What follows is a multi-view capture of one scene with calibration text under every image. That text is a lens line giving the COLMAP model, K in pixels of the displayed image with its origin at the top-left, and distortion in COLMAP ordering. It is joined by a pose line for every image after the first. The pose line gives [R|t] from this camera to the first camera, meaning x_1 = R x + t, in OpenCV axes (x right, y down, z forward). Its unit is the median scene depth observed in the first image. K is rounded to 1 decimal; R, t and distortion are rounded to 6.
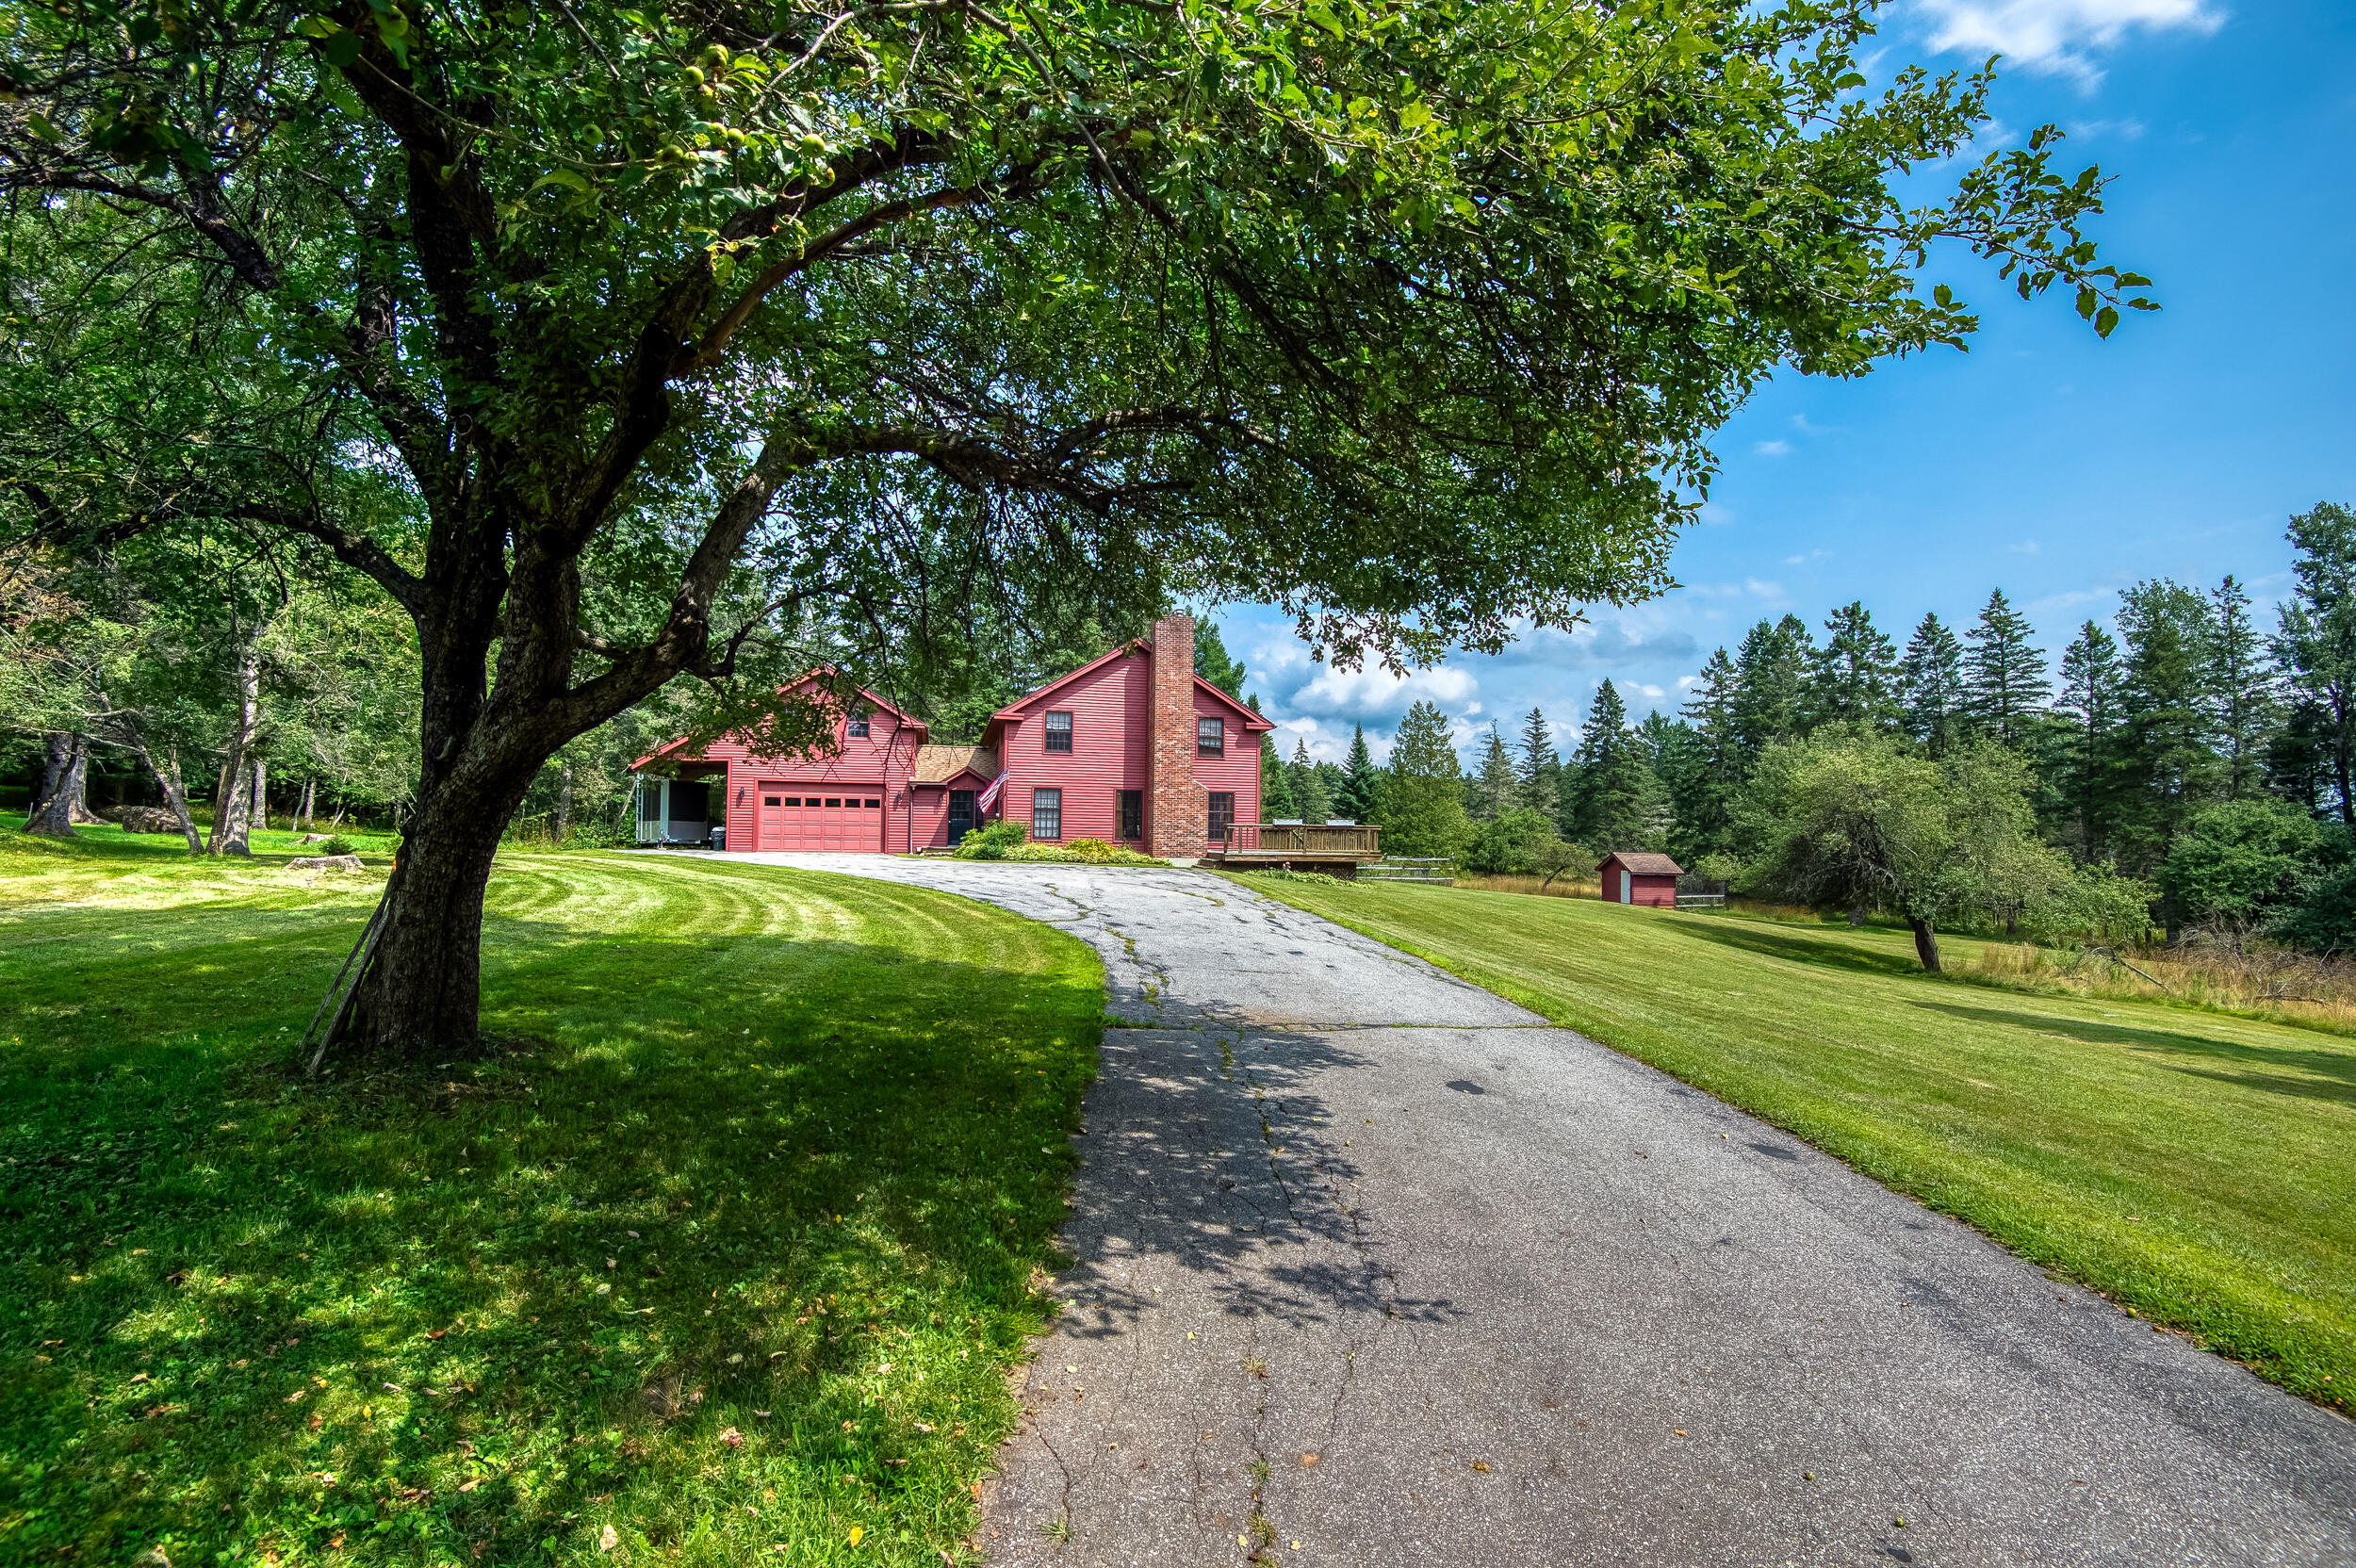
lens RADIAL K [[1084.6, 0, 1178.0], [0, 1084.6, 784.0], [0, 0, 1]] dist [0.001594, -0.033154]
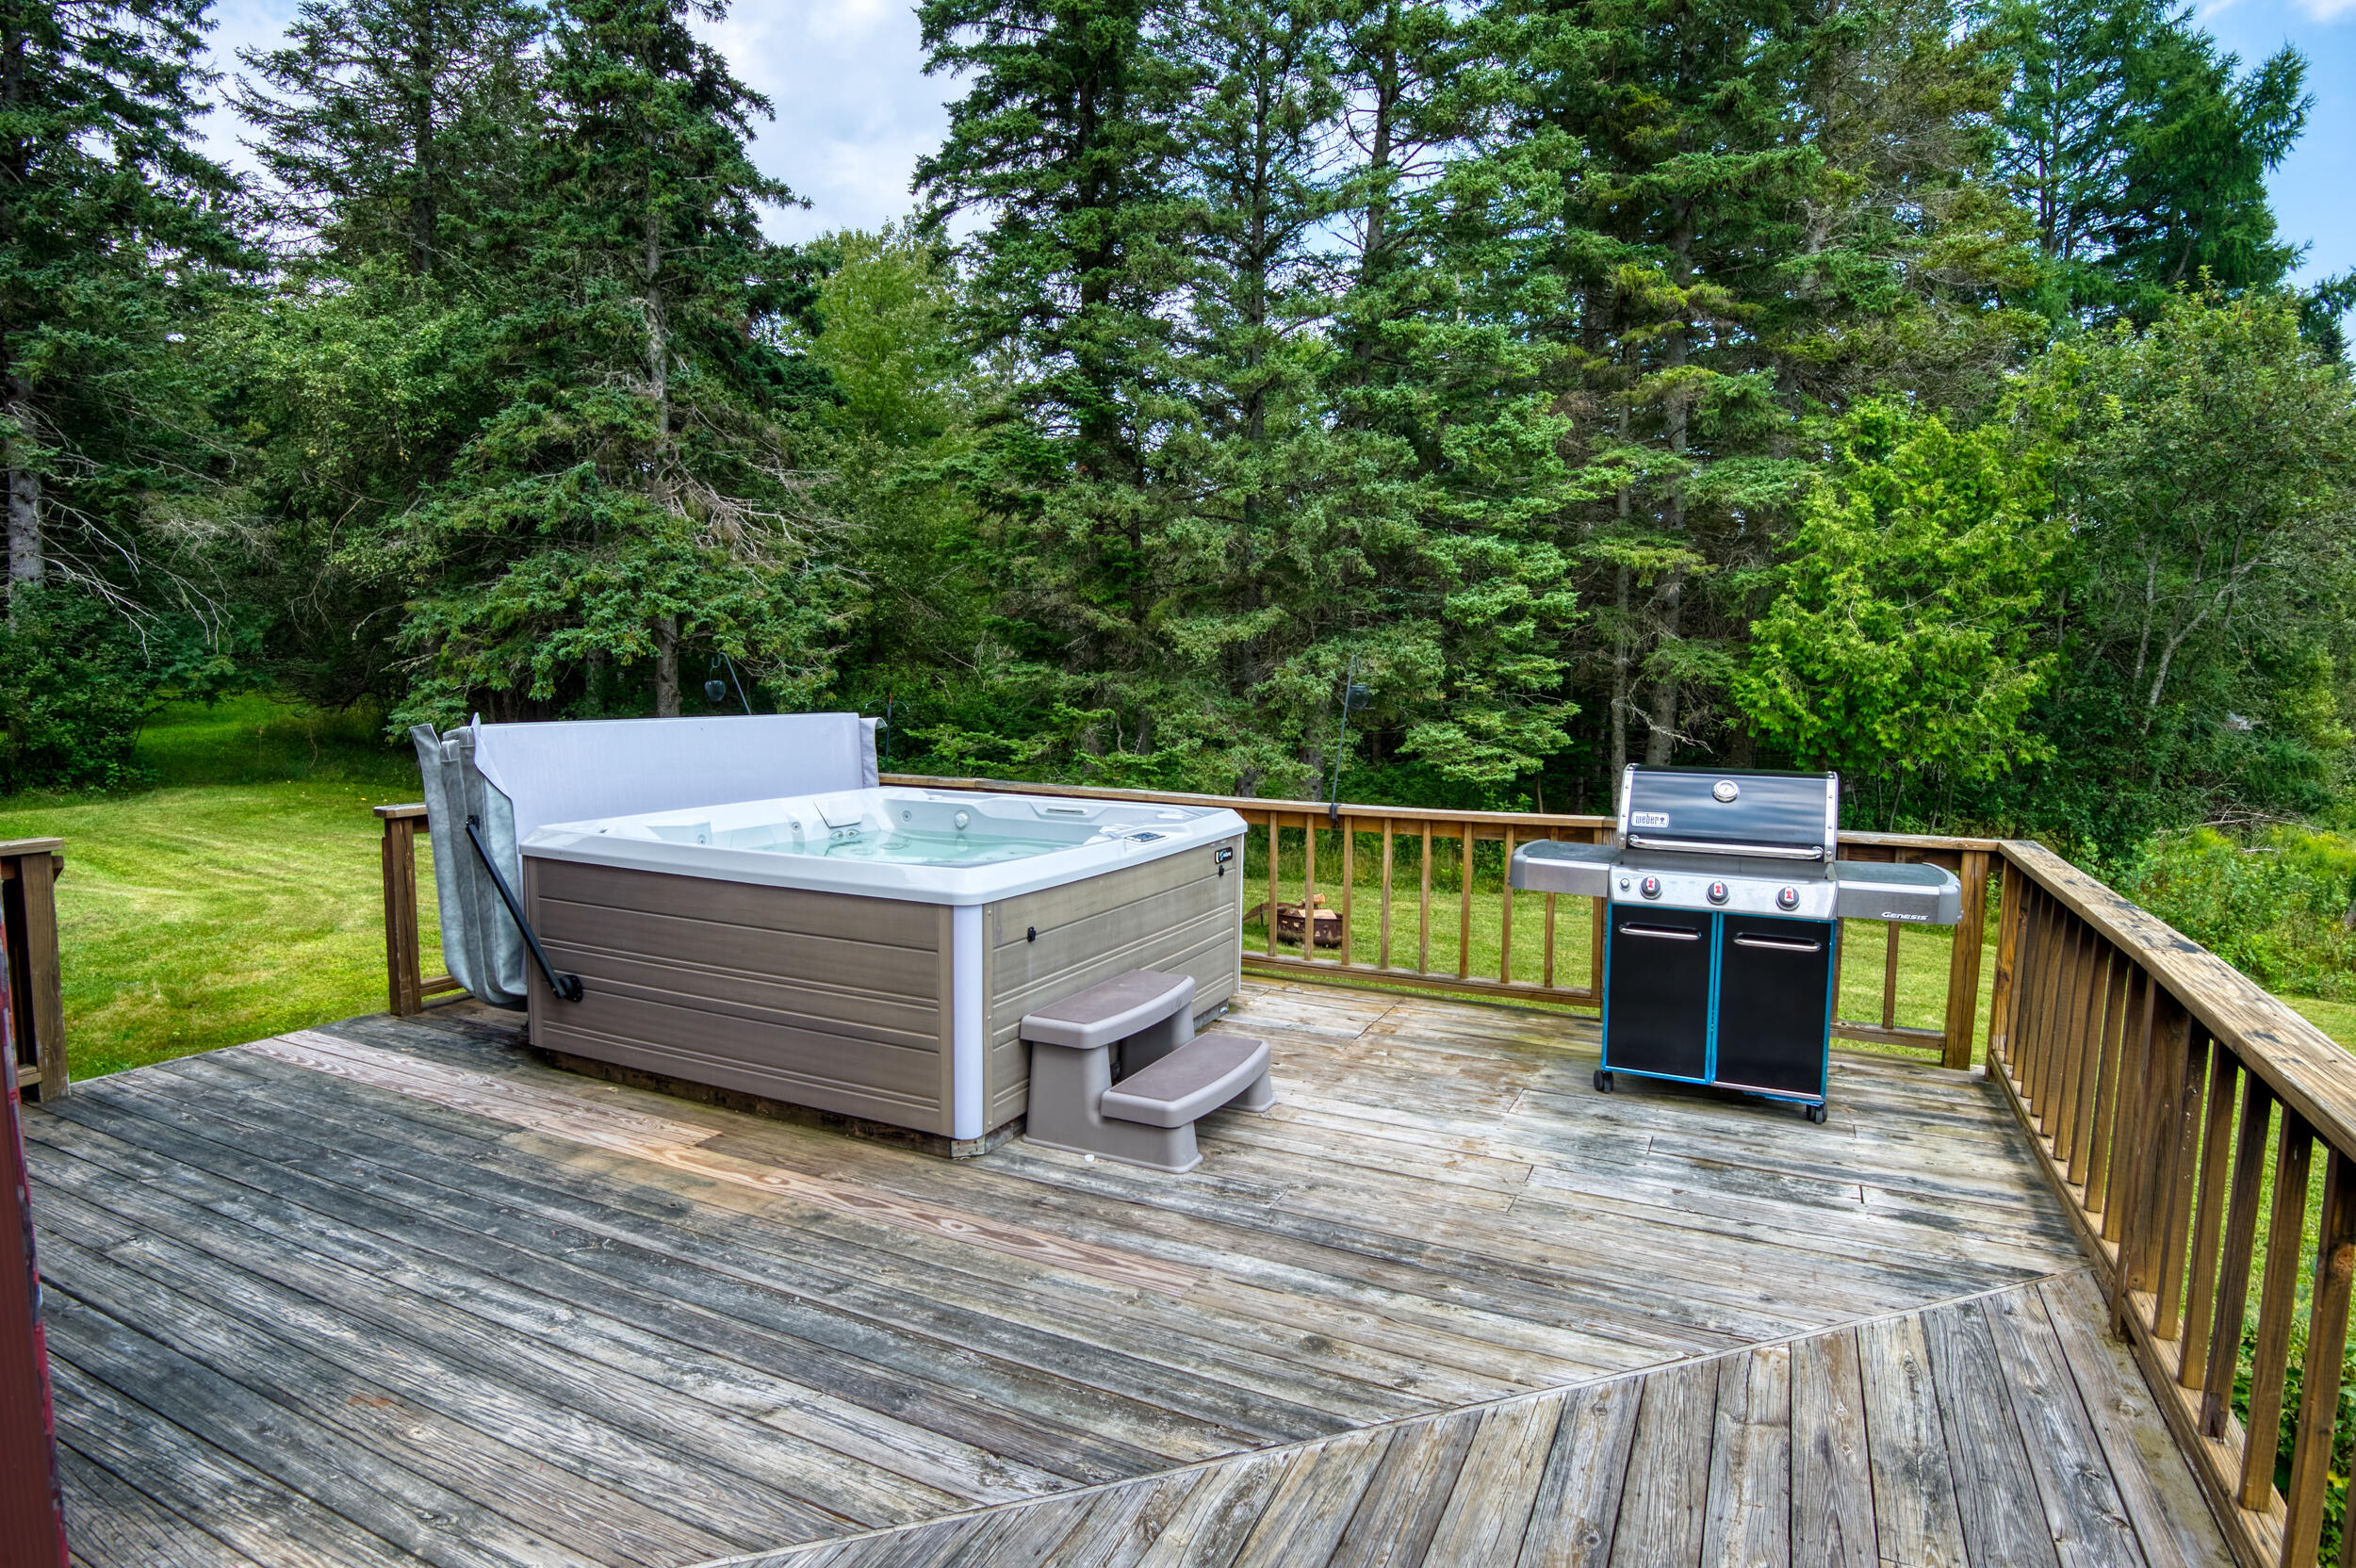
lens RADIAL K [[1228.0, 0, 1179.0], [0, 1228.0, 789.4], [0, 0, 1]] dist [-0.000771, -0.023604]
pose [[0.779820, 0.049925, -0.624010, 0.076533], [0.037838, 0.991233, 0.126592, 0.034310], [0.624859, -0.122330, 0.771094, 1.220714]]
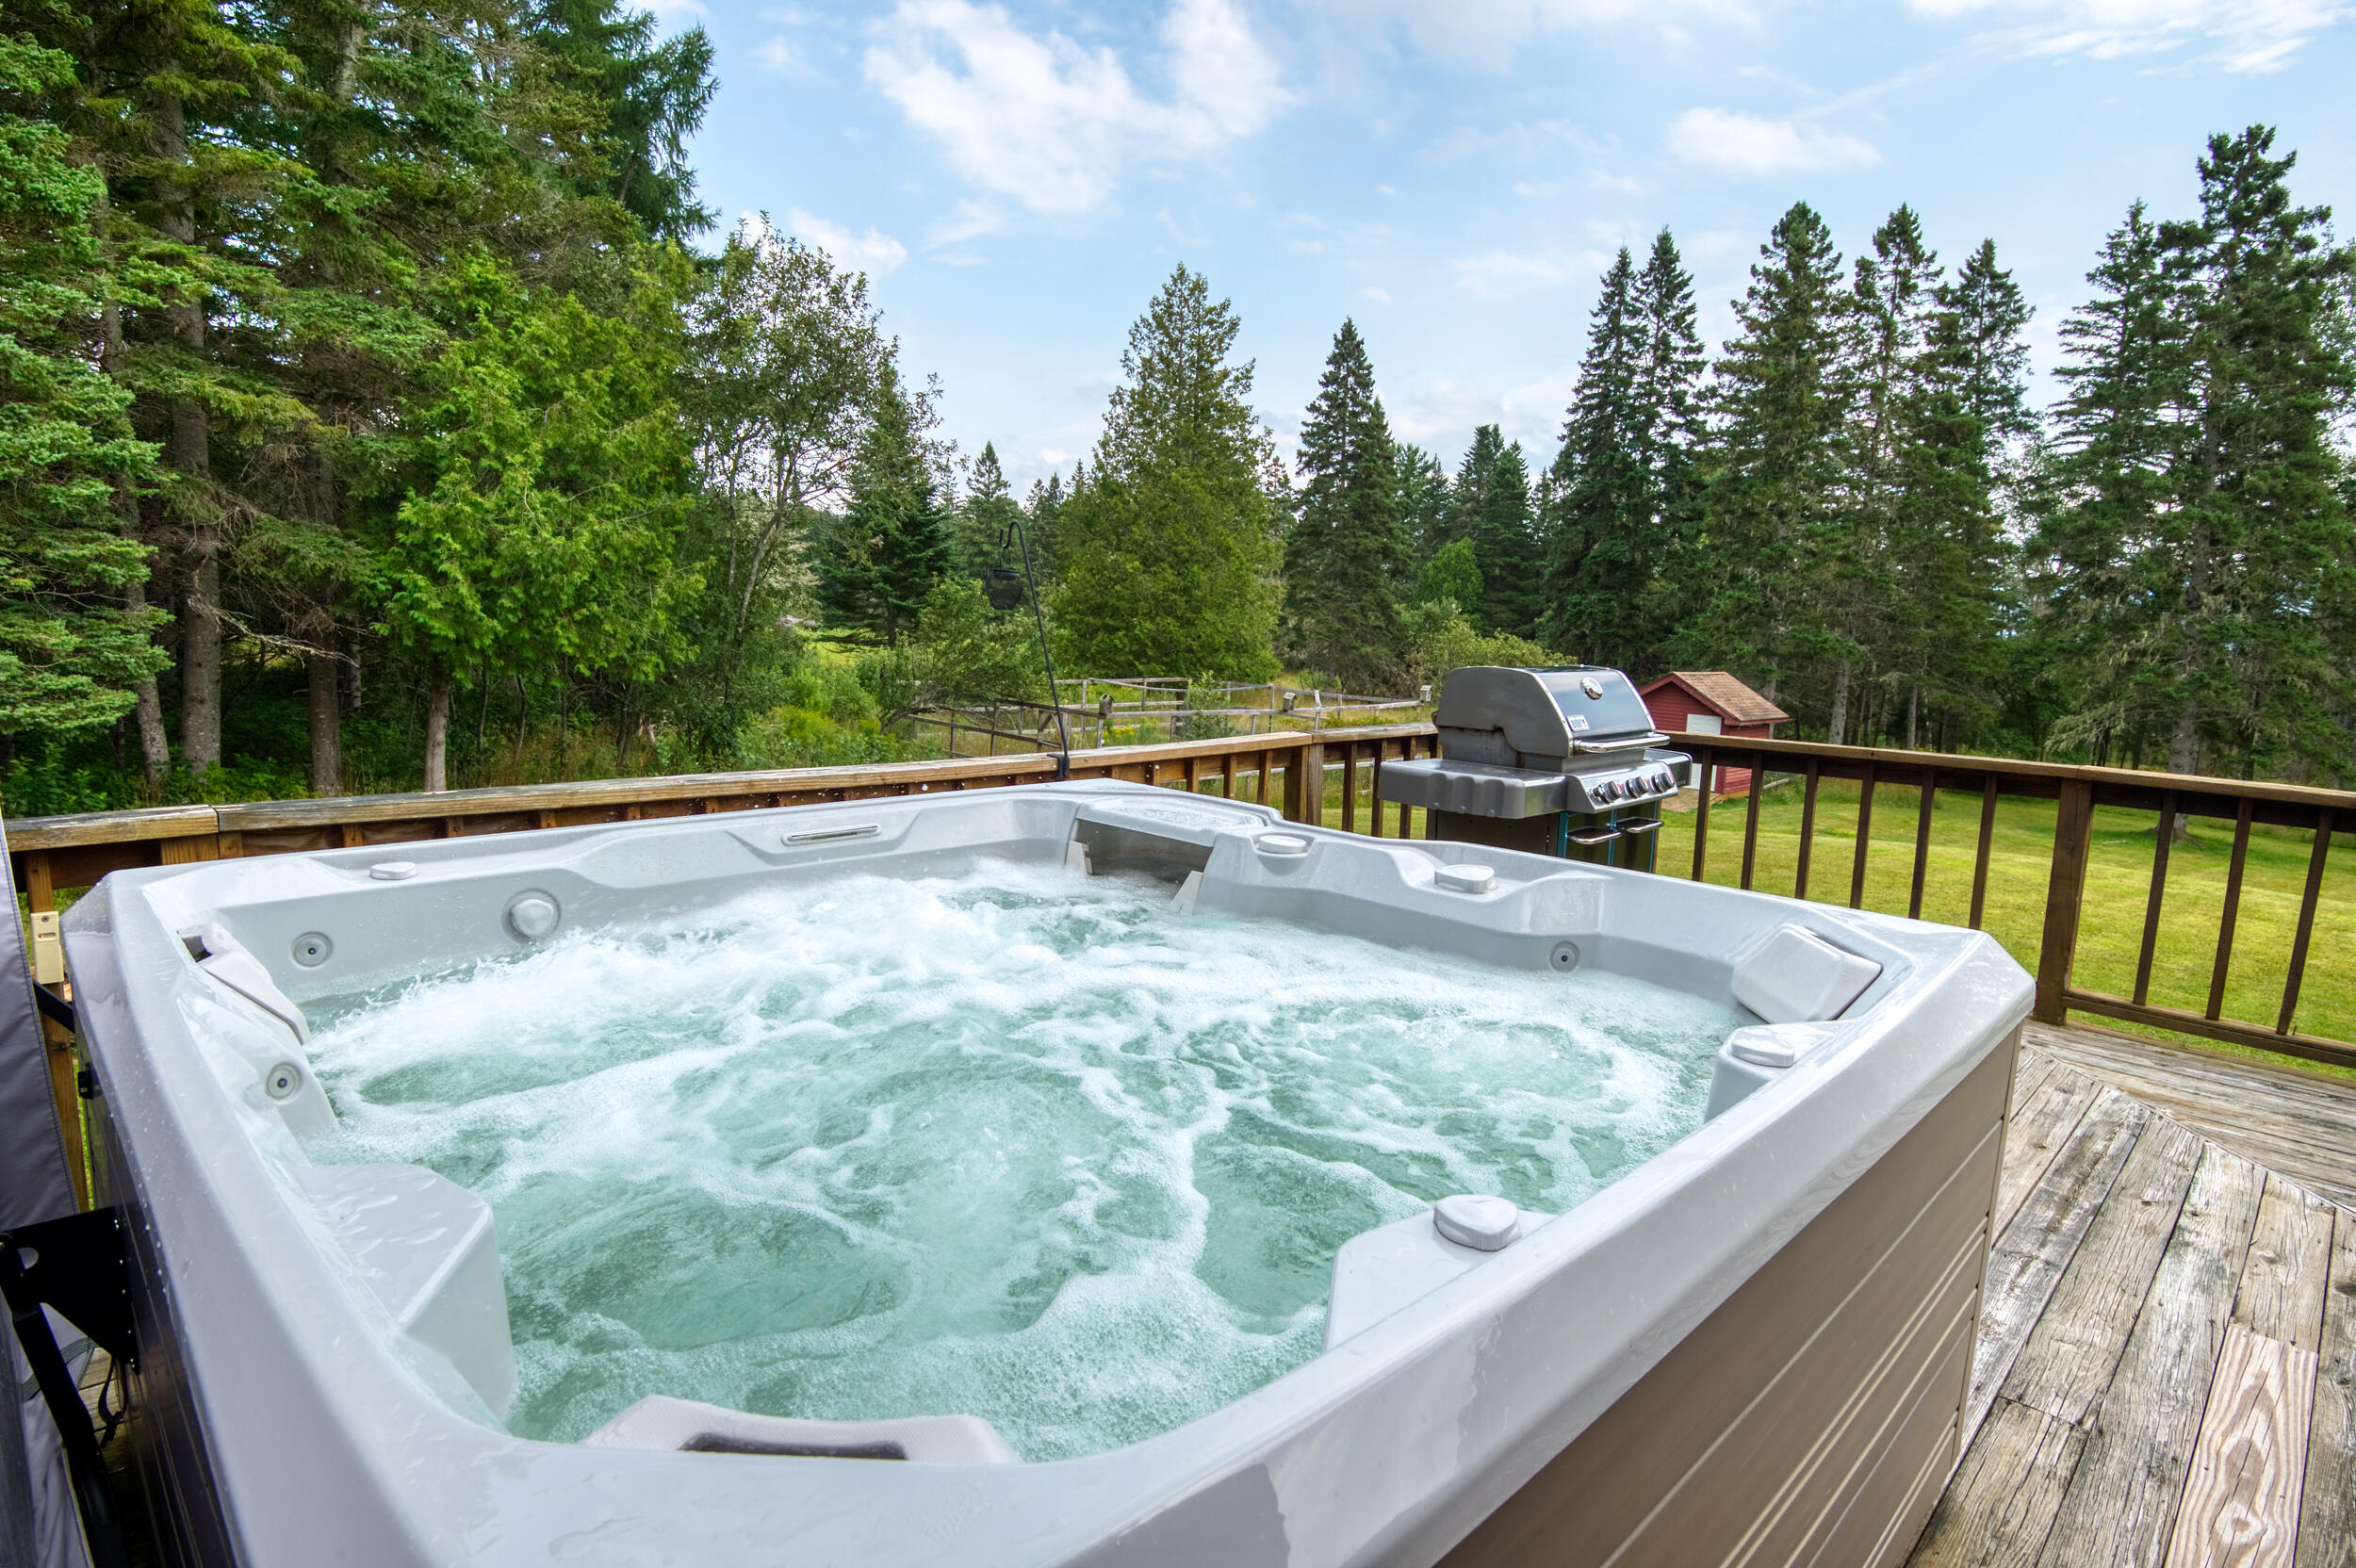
lens RADIAL K [[1230.5, 0, 1183.2], [0, 1230.5, 787.3], [0, 0, 1]] dist [-0.007816, -0.016883]
pose [[0.841743, -0.067900, 0.535592, -0.047869], [-0.045948, 0.979450, 0.196382, 0.038845], [-0.537920, -0.189913, 0.821325, 1.263207]]
